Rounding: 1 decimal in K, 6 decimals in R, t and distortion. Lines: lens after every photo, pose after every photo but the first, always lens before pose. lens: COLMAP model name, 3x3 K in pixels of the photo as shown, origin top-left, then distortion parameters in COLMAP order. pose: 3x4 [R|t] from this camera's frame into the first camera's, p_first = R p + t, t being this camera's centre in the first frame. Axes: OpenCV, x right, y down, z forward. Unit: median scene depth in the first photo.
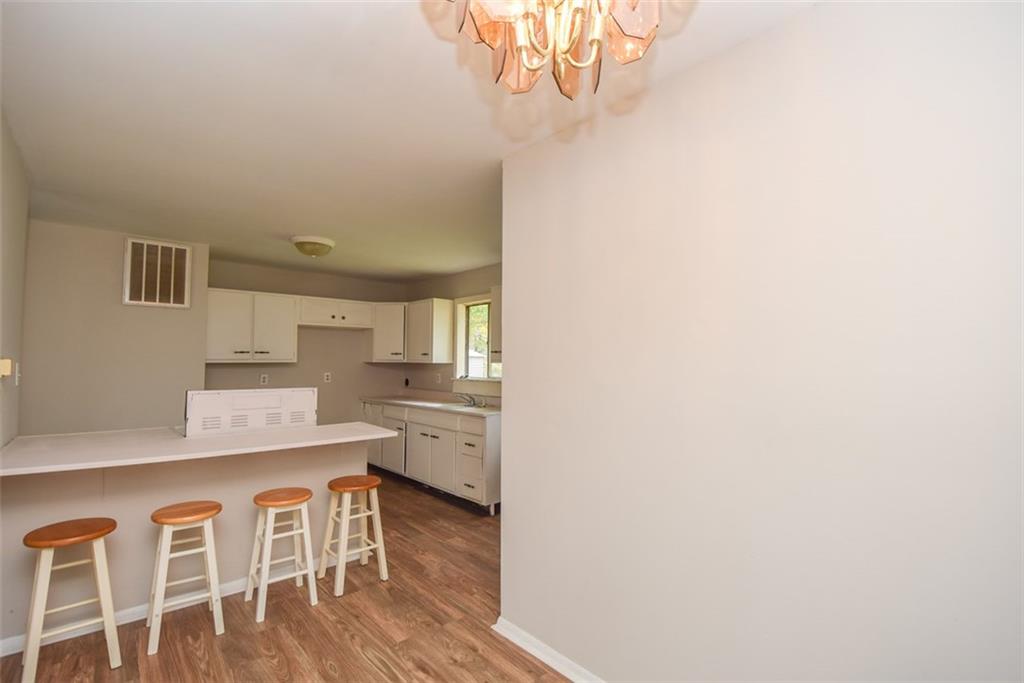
lens RADIAL K [[461.6, 0, 515.1], [0, 461.6, 340.9], [0, 0, 1]] dist [0.005595, -0.015565]
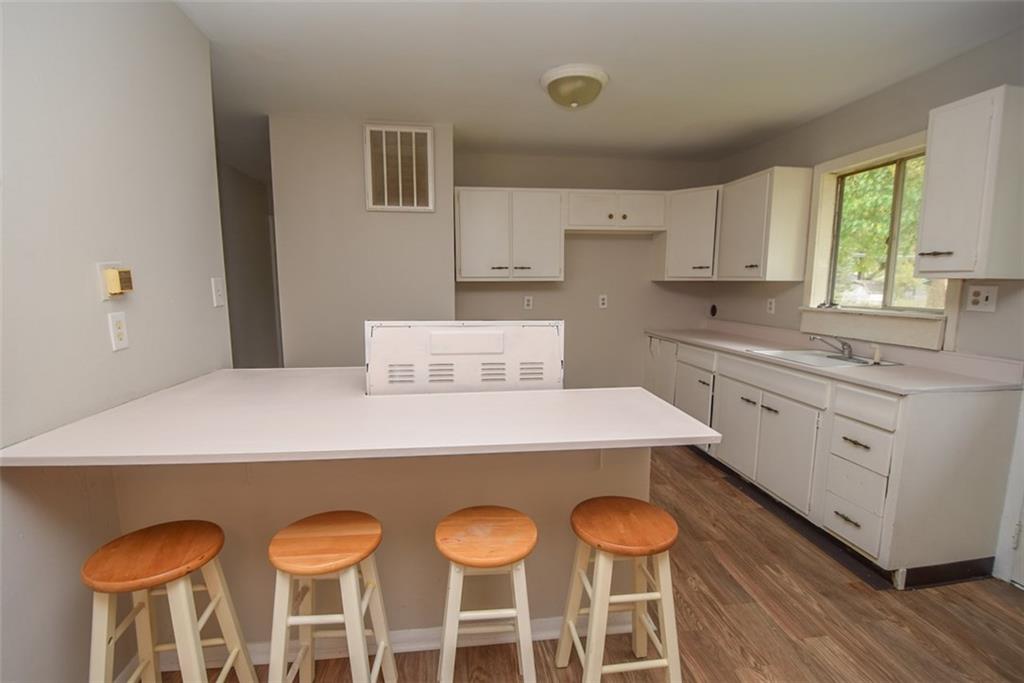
lens RADIAL K [[461.6, 0, 510.1], [0, 461.6, 345.7], [0, 0, 1]] dist [0.005595, -0.015565]
pose [[0.816549, 0.074474, -0.572452, -0.130159], [0.026694, 0.985711, 0.166315, 0.029063], [0.576659, -0.151085, 0.802894, 0.410973]]
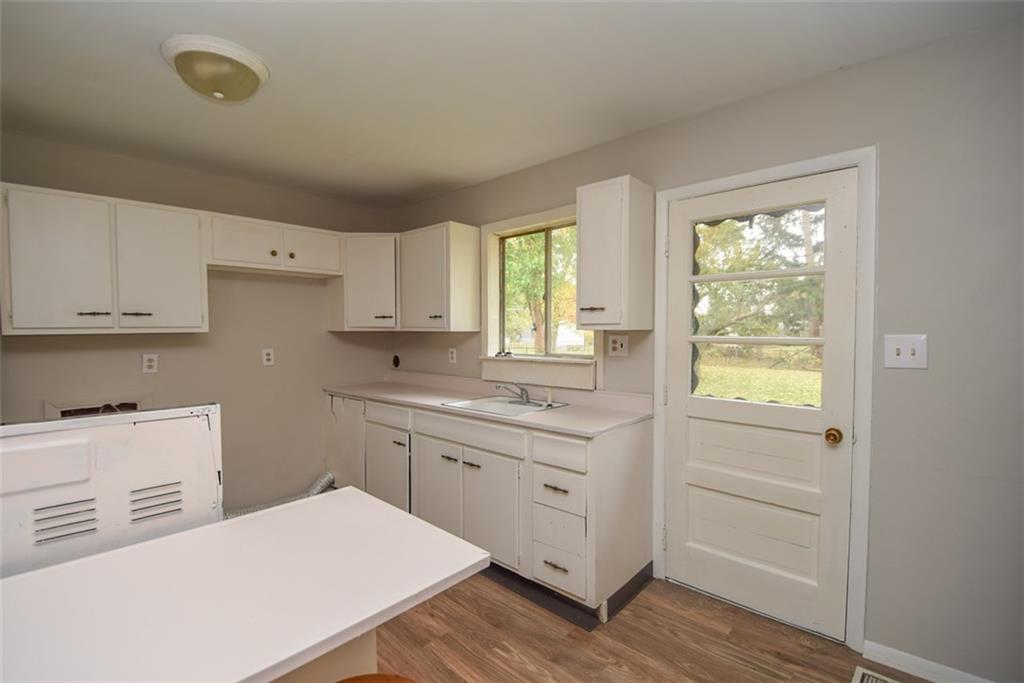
lens RADIAL K [[461.6, 0, 512.2], [0, 461.6, 344.4], [0, 0, 1]] dist [0.005595, -0.015565]
pose [[0.996233, -0.010690, 0.086057, -0.194662], [0.004249, 0.997198, 0.074689, 0.026426], [-0.086615, -0.074042, 0.993487, 0.518291]]
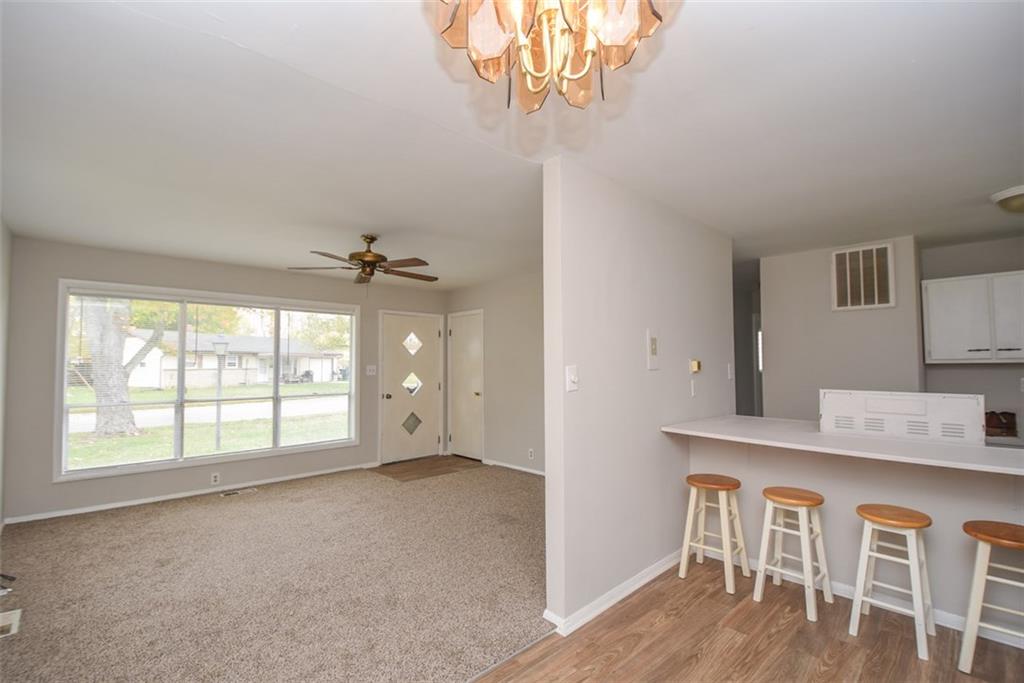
lens RADIAL K [[461.6, 0, 515.4], [0, 461.6, 346.1], [0, 0, 1]] dist [0.005595, -0.015565]
pose [[0.026352, -0.040025, -0.998851, 0.233348], [0.047786, 0.998106, -0.038734, 0.011321], [0.998510, -0.046710, 0.028215, 0.181262]]
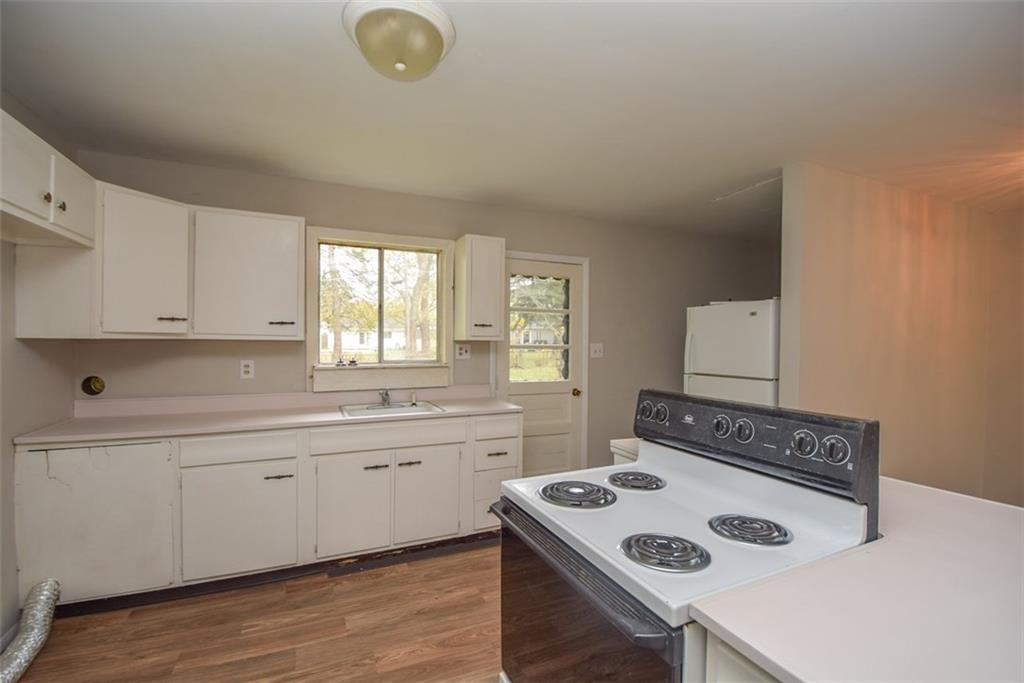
lens RADIAL K [[461.6, 0, 510.8], [0, 461.6, 340.7], [0, 0, 1]] dist [0.005595, -0.015565]
pose [[0.300494, -0.007026, 0.953758, -0.798802], [-0.048746, 0.998553, 0.022714, 0.031918], [-0.952537, -0.053317, 0.299717, 0.794203]]
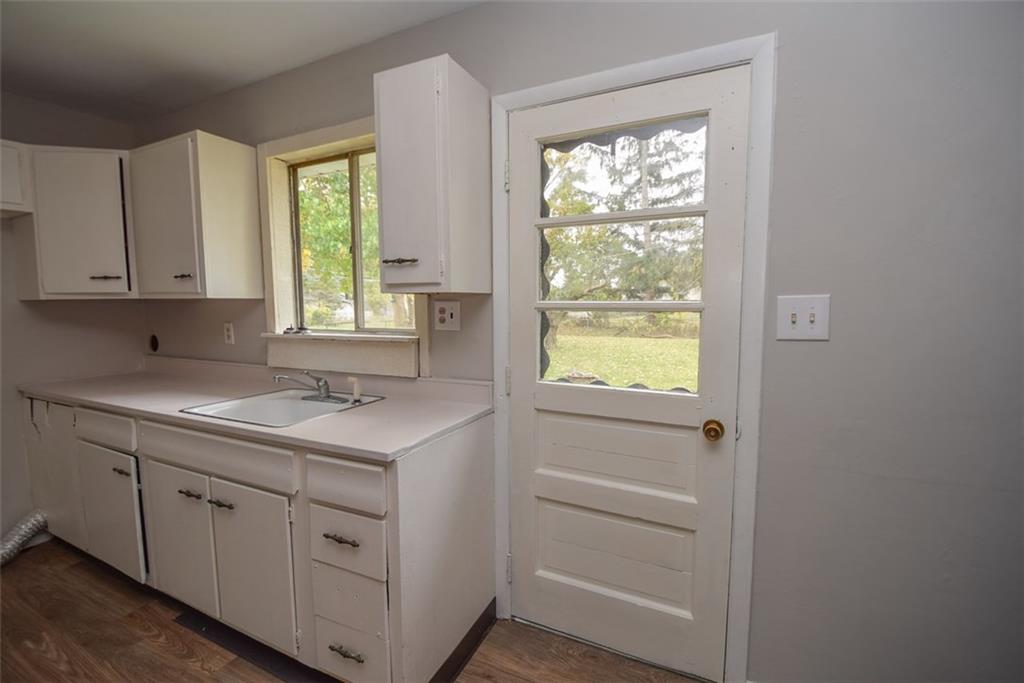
lens RADIAL K [[450.7, 0, 516.4], [0, 450.7, 344.8], [0, 0, 1]] dist [-0.011760, -0.004255]
pose [[0.927365, -0.045703, 0.371356, -0.097472], [-0.005518, 0.990733, 0.135710, 0.043530], [-0.374117, -0.127902, 0.918519, 0.695368]]
